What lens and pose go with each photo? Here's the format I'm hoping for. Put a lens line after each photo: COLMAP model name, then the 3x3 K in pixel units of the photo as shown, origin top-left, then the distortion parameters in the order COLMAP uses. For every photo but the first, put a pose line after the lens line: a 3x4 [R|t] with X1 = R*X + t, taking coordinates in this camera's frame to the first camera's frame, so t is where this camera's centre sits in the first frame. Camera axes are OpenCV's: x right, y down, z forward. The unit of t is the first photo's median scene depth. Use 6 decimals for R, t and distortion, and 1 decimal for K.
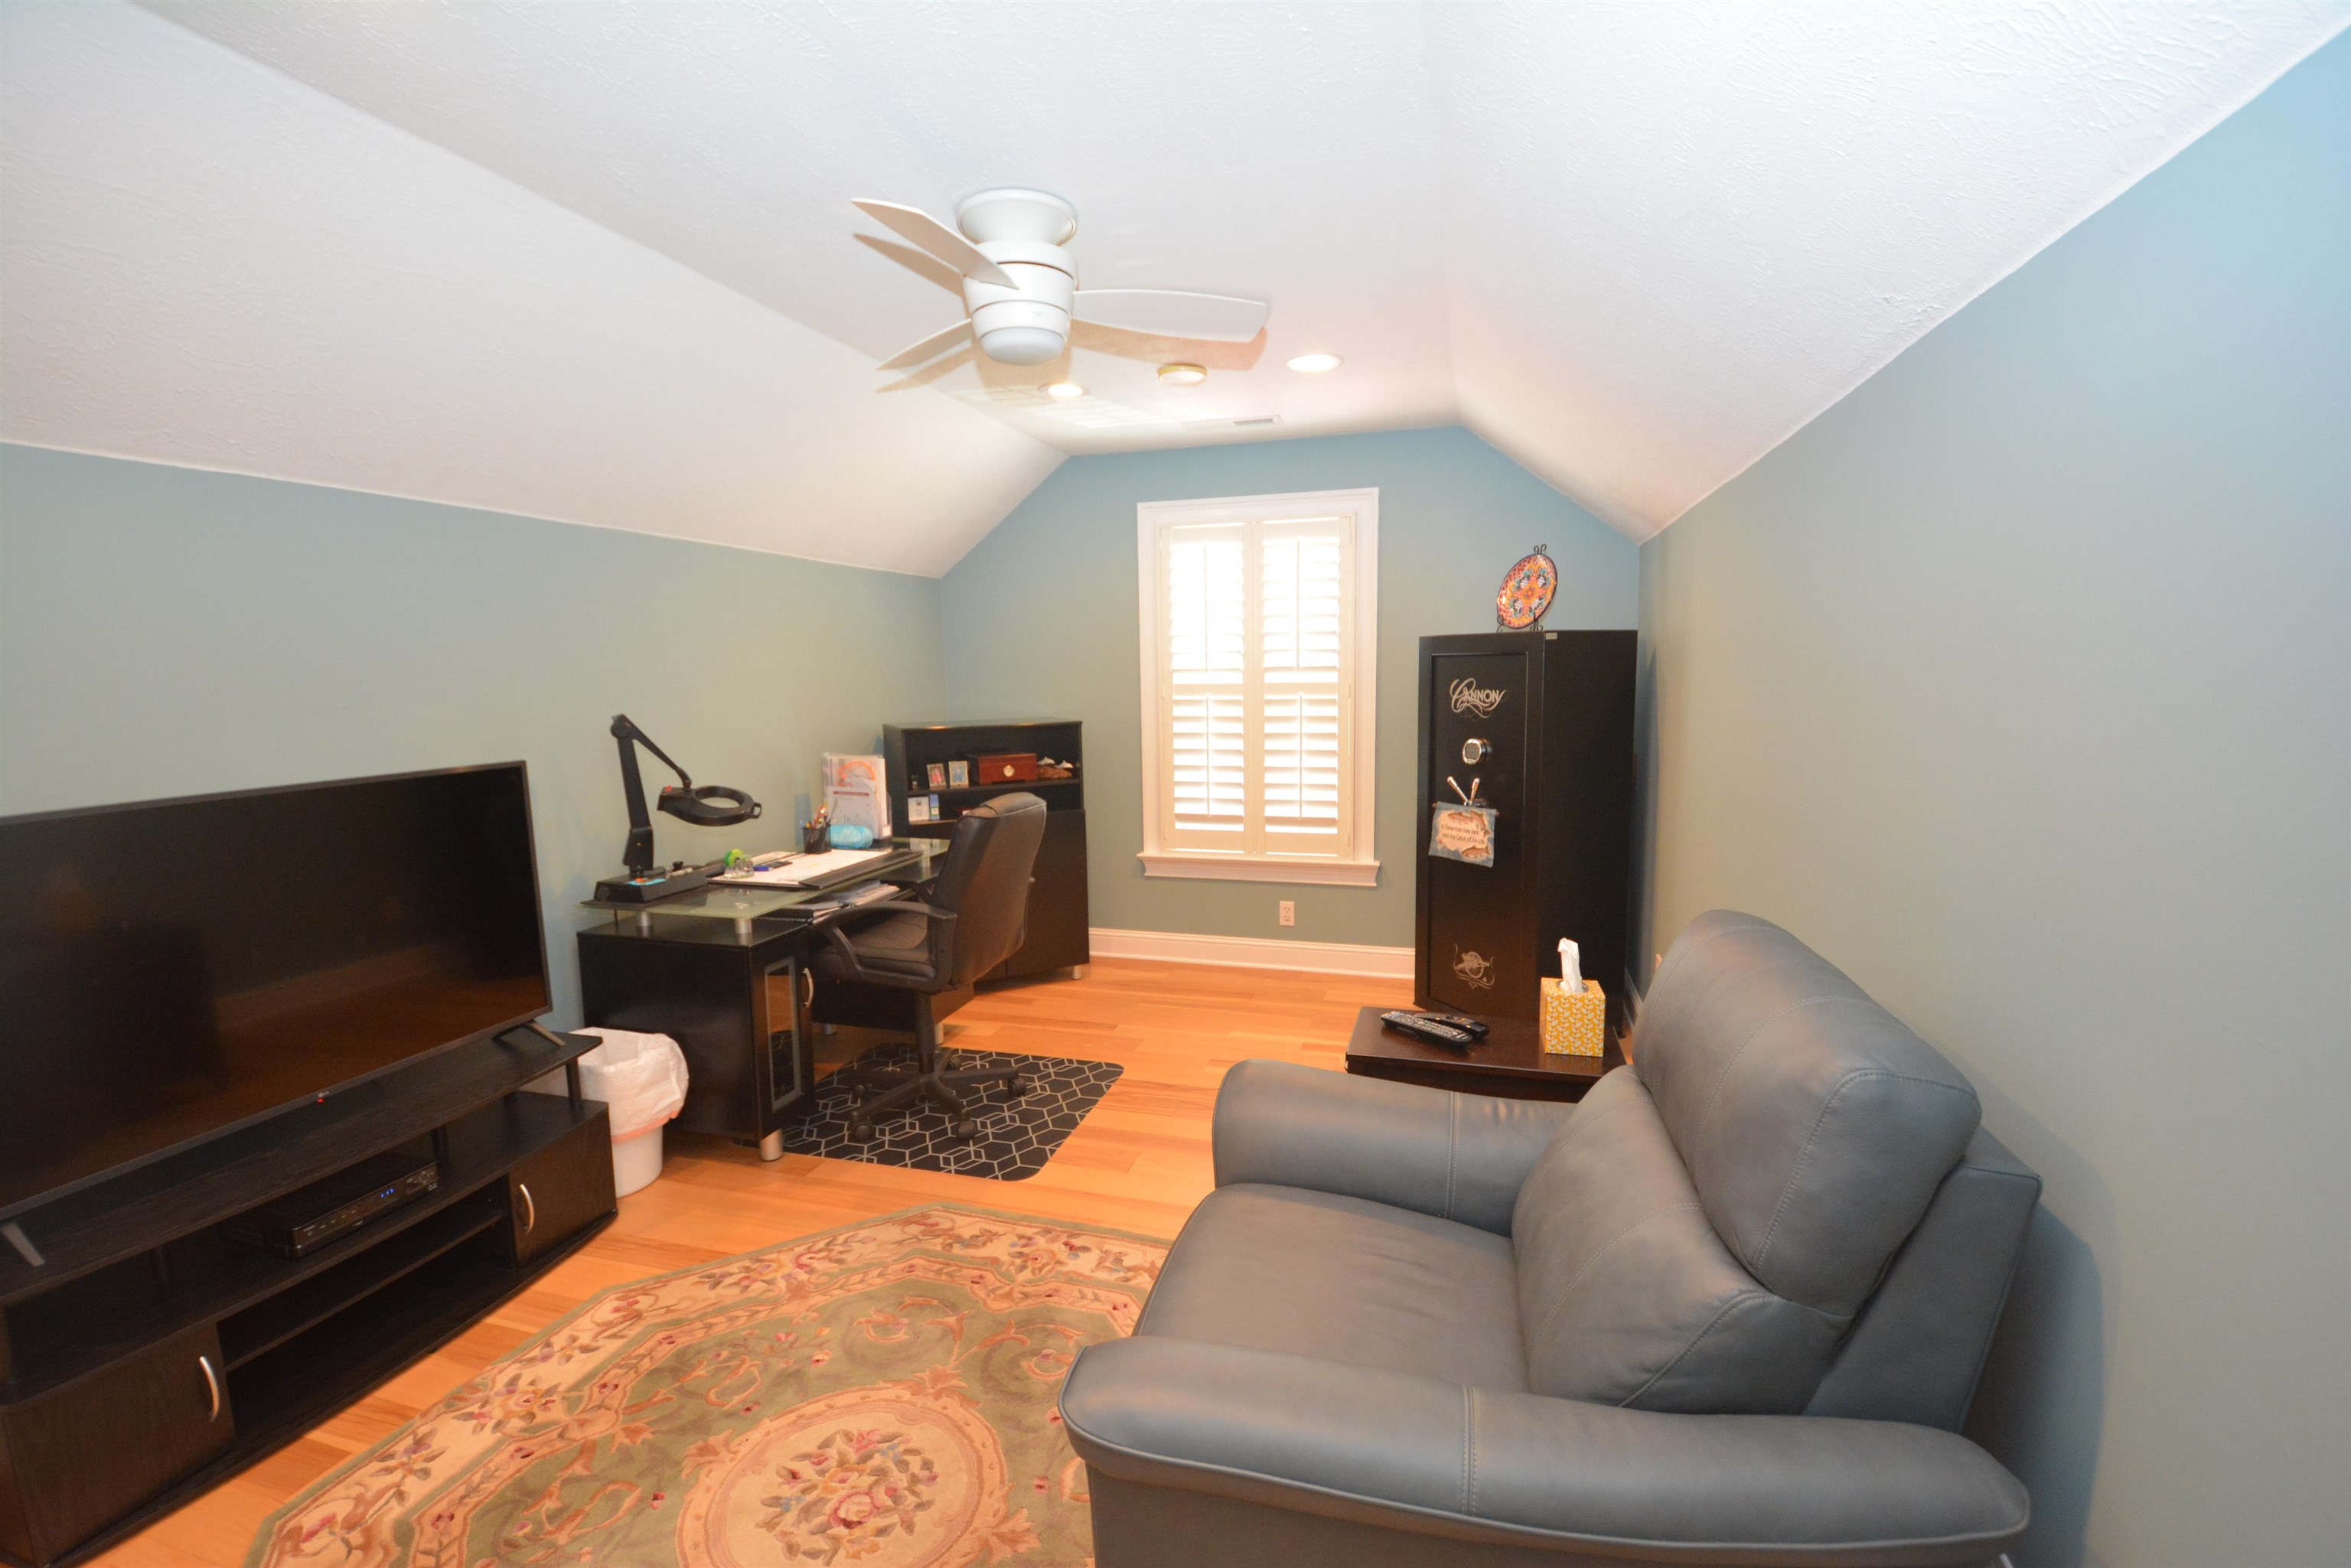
lens RADIAL K [[1031.1, 0, 1175.5], [0, 1031.1, 784.0], [0, 0, 1]] dist [0.019285, -0.025759]
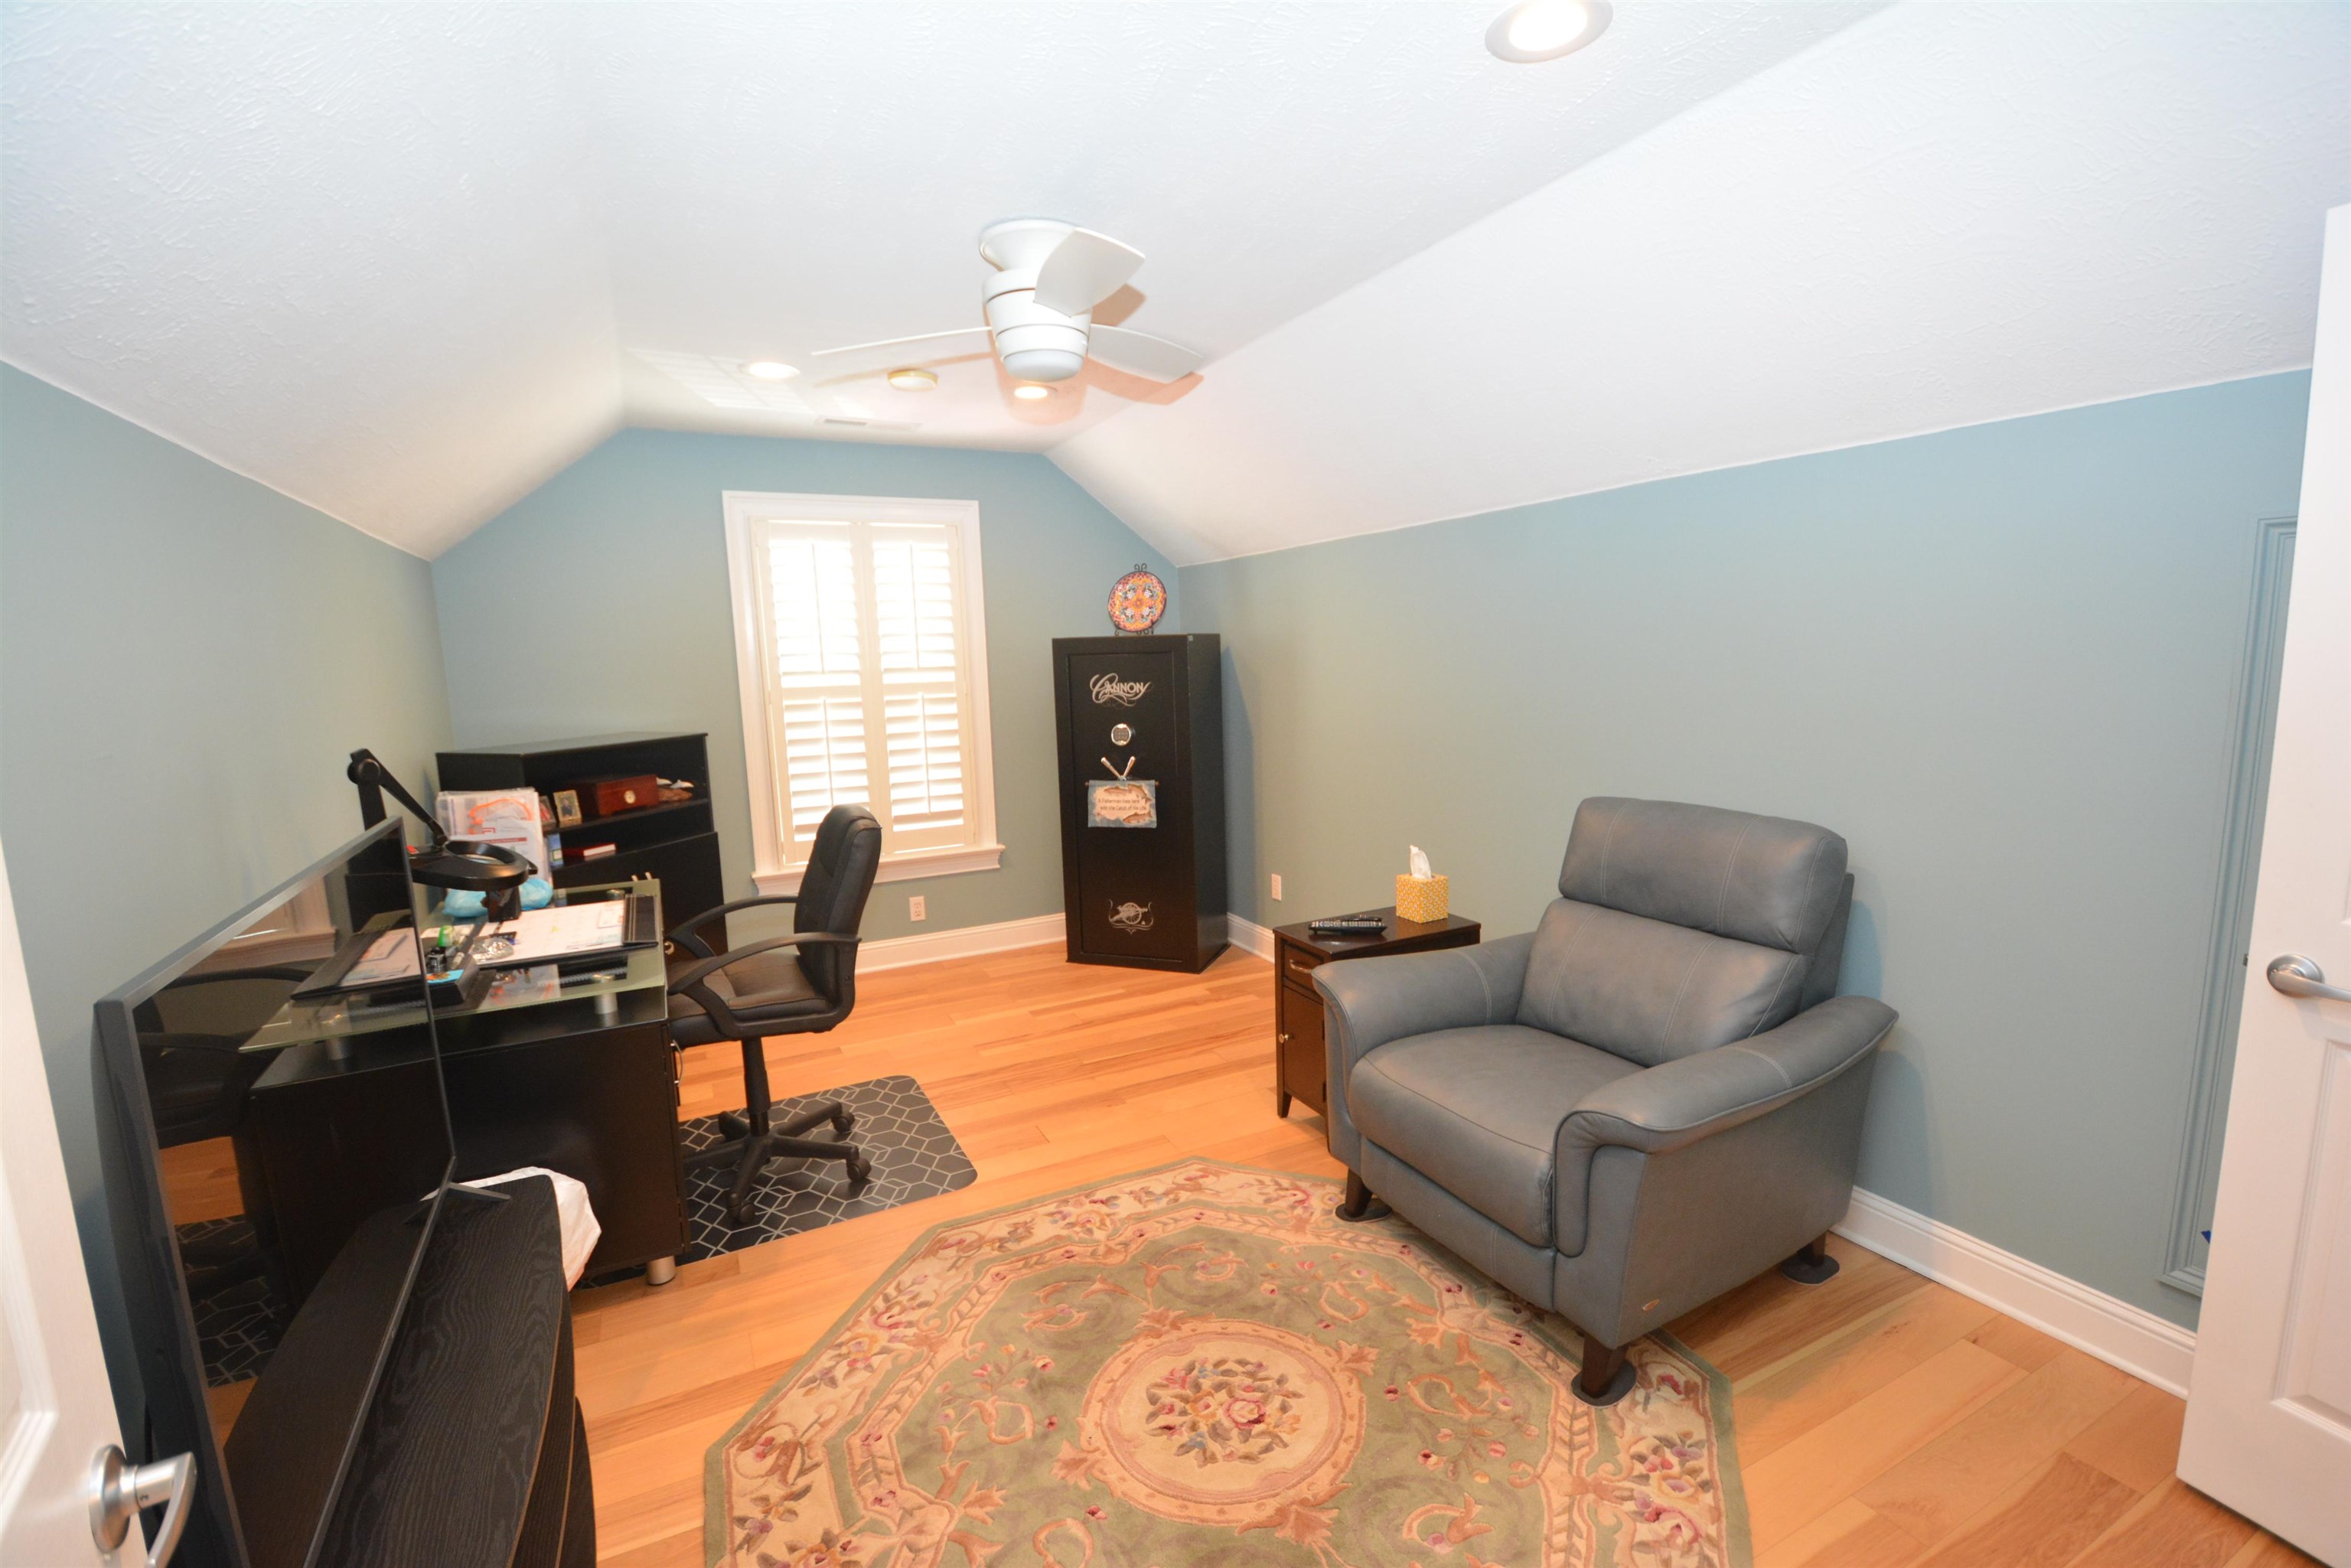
lens RADIAL K [[1031.1, 0, 1175.5], [0, 1031.1, 784.0], [0, 0, 1]] dist [0.019285, -0.025759]
pose [[0.723157, -0.096148, 0.683959, -0.479389], [0.096945, 0.994590, 0.037314, -0.013196], [-0.683846, 0.039322, 0.728566, 0.090592]]
